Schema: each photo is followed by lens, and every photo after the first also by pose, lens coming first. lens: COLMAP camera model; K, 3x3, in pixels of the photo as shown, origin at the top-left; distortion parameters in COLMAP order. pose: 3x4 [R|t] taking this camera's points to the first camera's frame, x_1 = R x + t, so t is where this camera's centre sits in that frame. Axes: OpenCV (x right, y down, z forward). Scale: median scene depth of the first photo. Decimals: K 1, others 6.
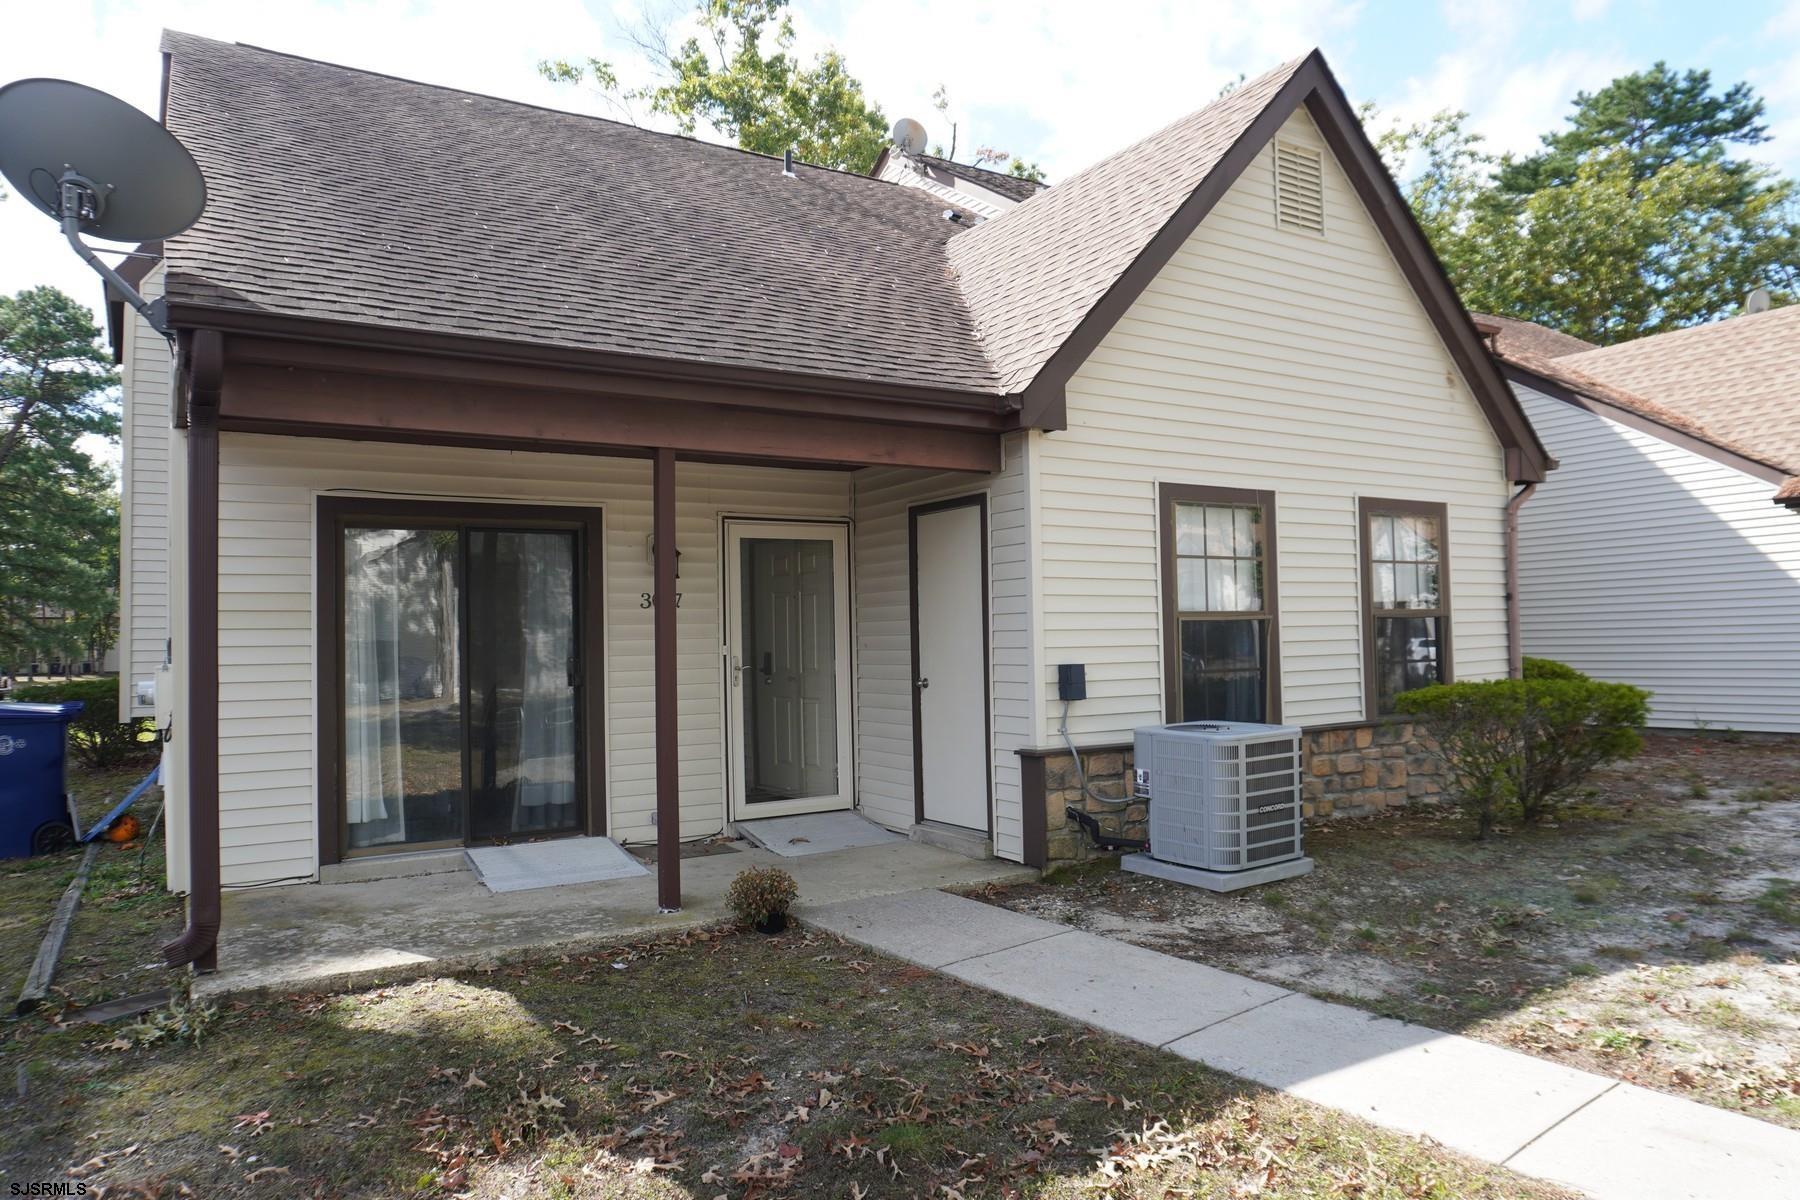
lens RADIAL K [[1195.4, 0, 881.2], [0, 1195.4, 613.7], [0, 0, 1]] dist [-0.059168, 0.034215]
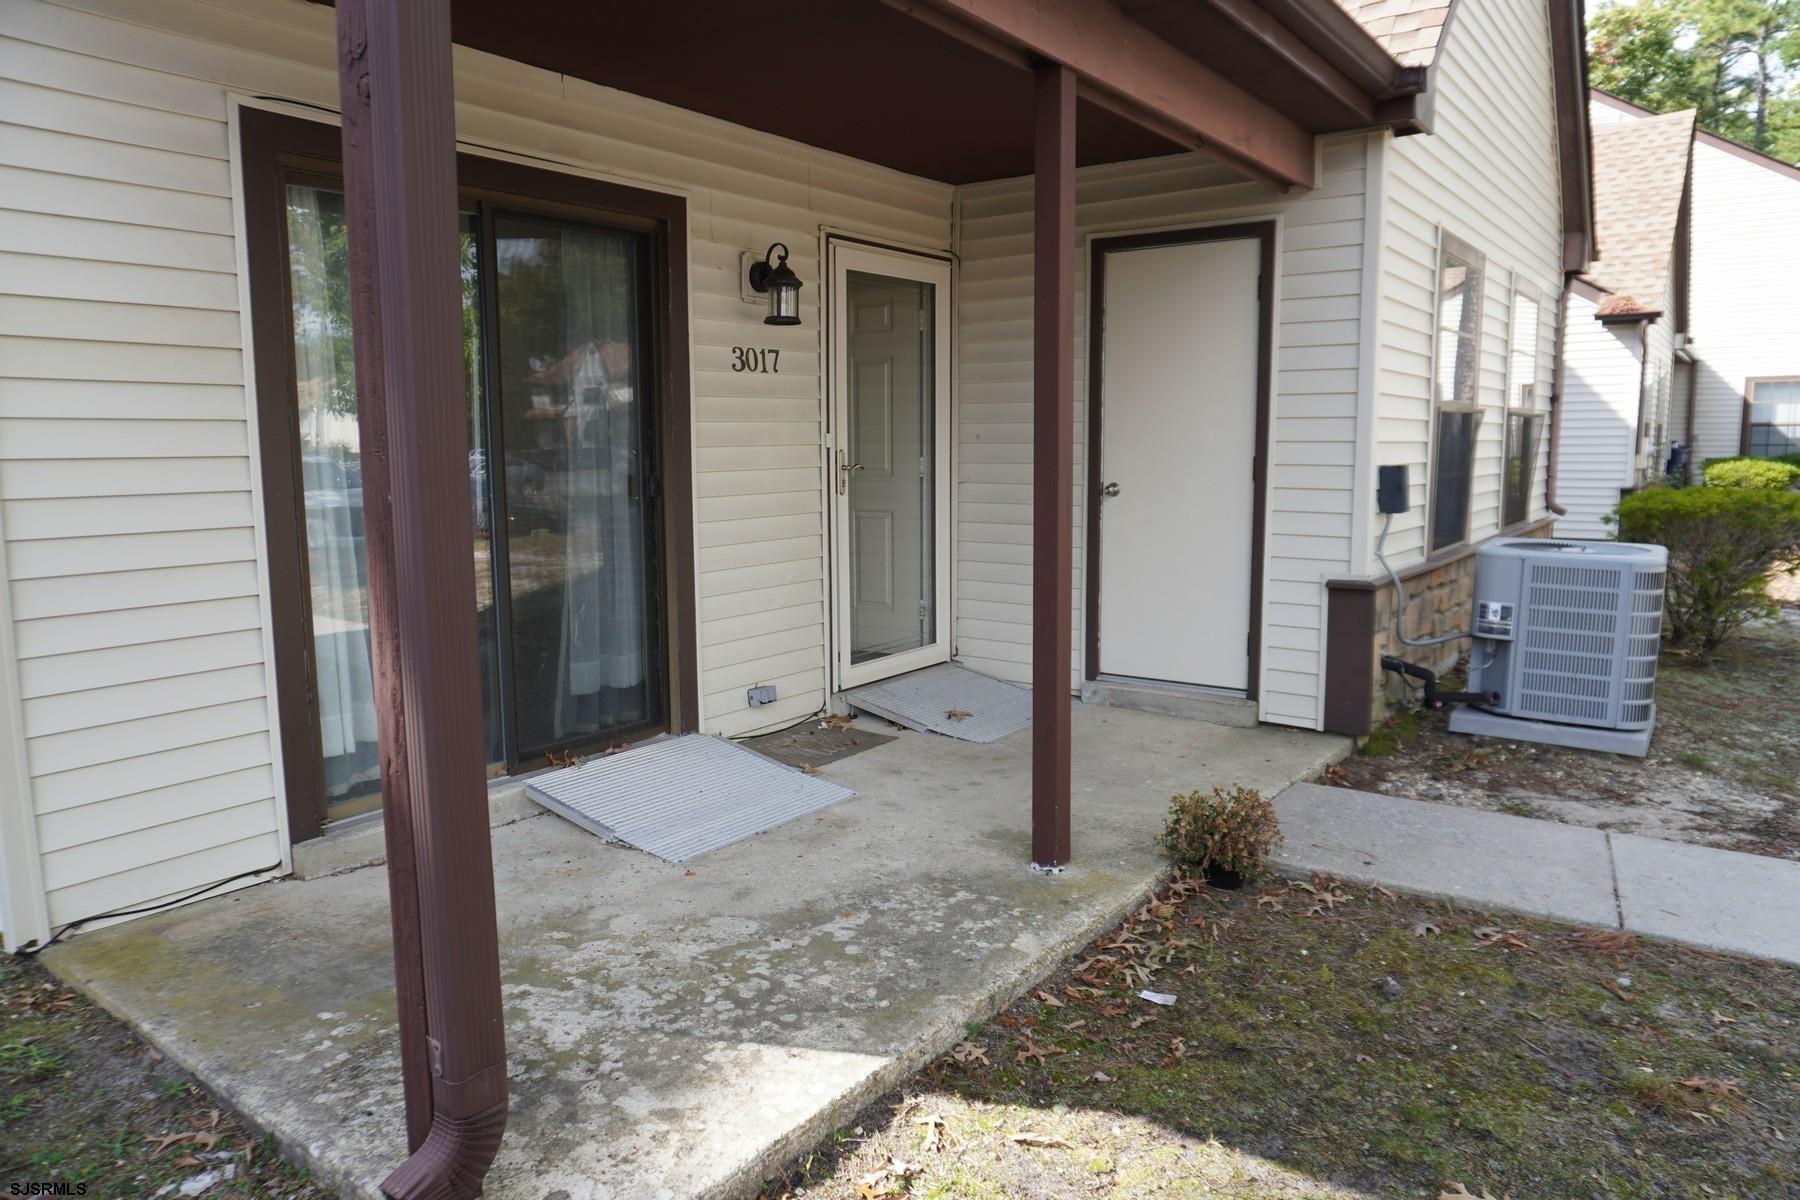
lens RADIAL K [[1195.4, 0, 881.2], [0, 1195.4, 613.7], [0, 0, 1]] dist [-0.059168, 0.034215]
pose [[0.928732, -0.040004, 0.368587, -0.378310], [-0.020107, 0.987264, 0.157816, 0.021879], [-0.370206, -0.153980, 0.916099, 0.392889]]
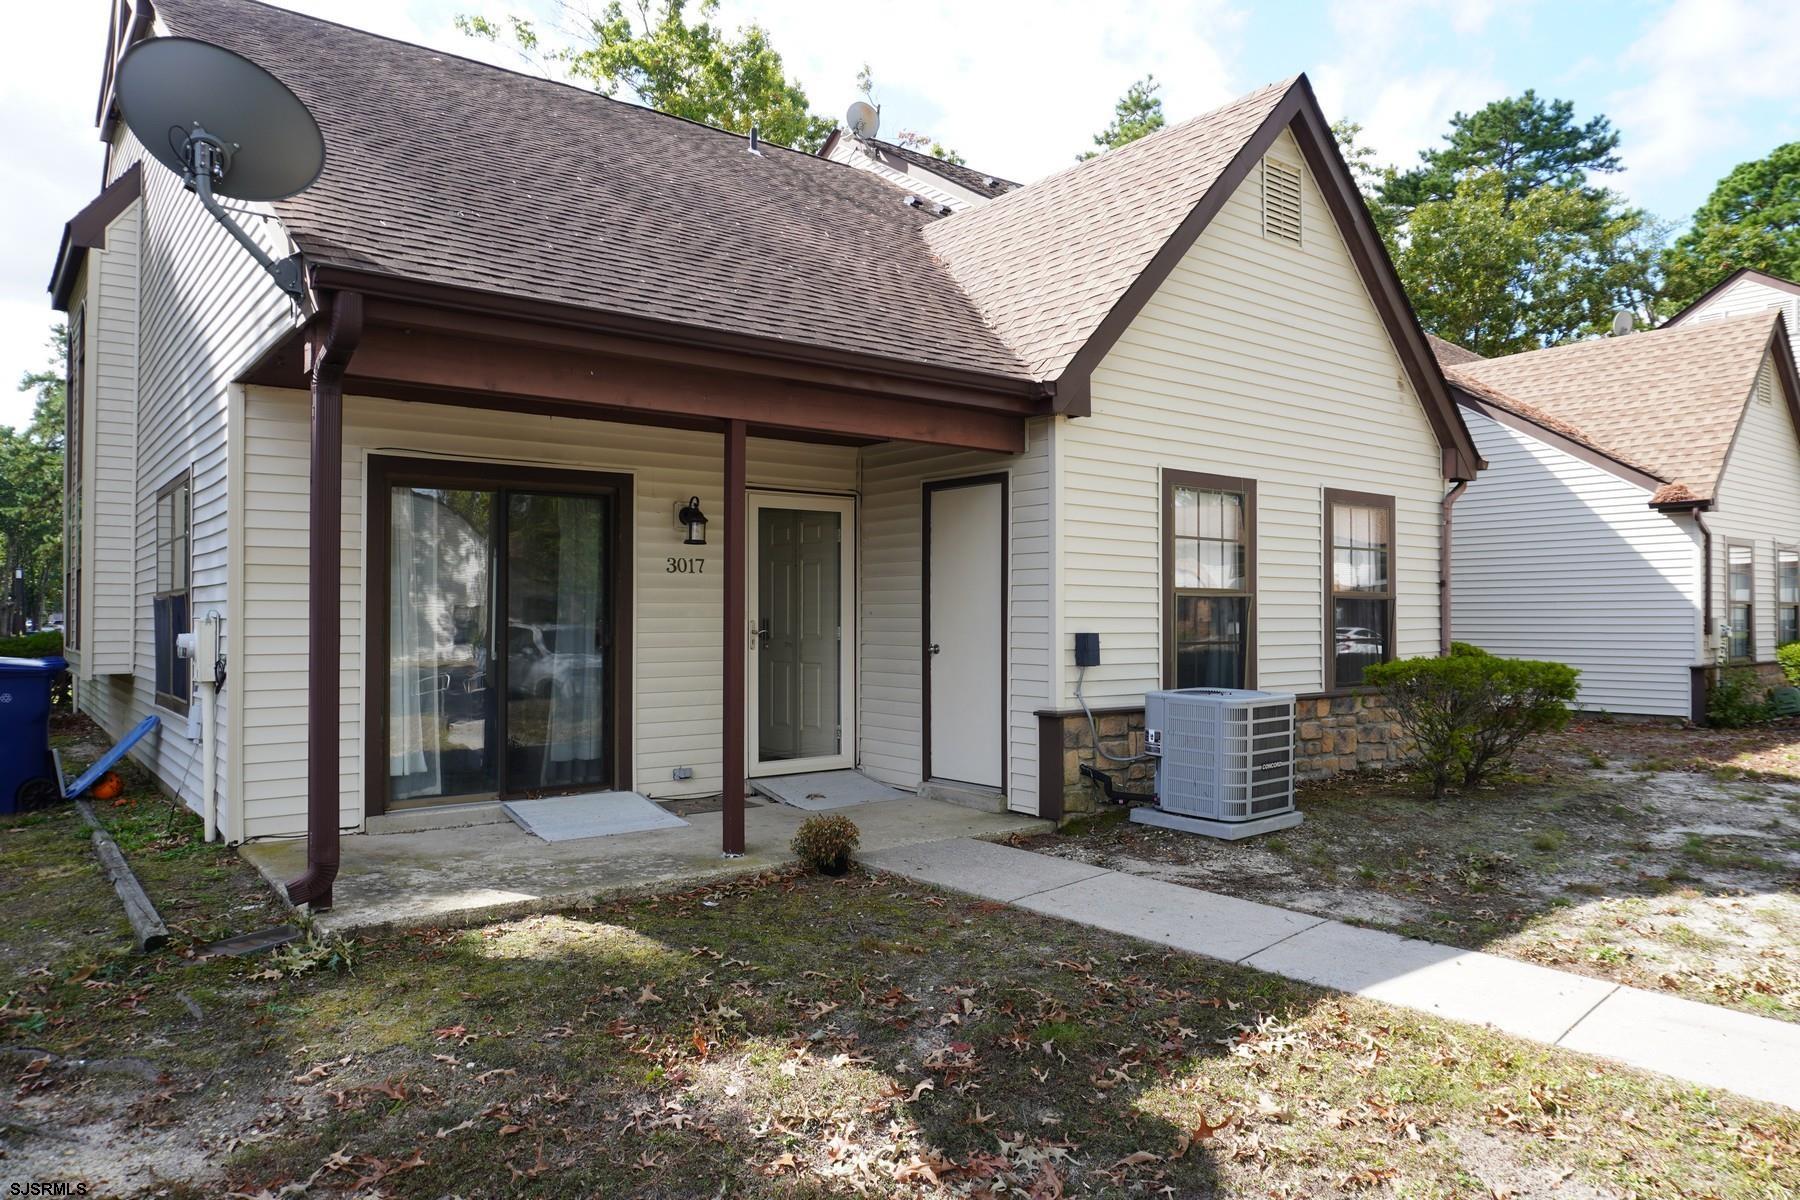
lens RADIAL K [[1195.4, 0, 881.2], [0, 1195.4, 613.7], [0, 0, 1]] dist [-0.059168, 0.034215]
pose [[0.994172, 0.022731, 0.105386, -0.129217], [-0.024617, 0.999559, 0.016622, 0.010207], [-0.104961, -0.019119, 0.994293, -0.052435]]
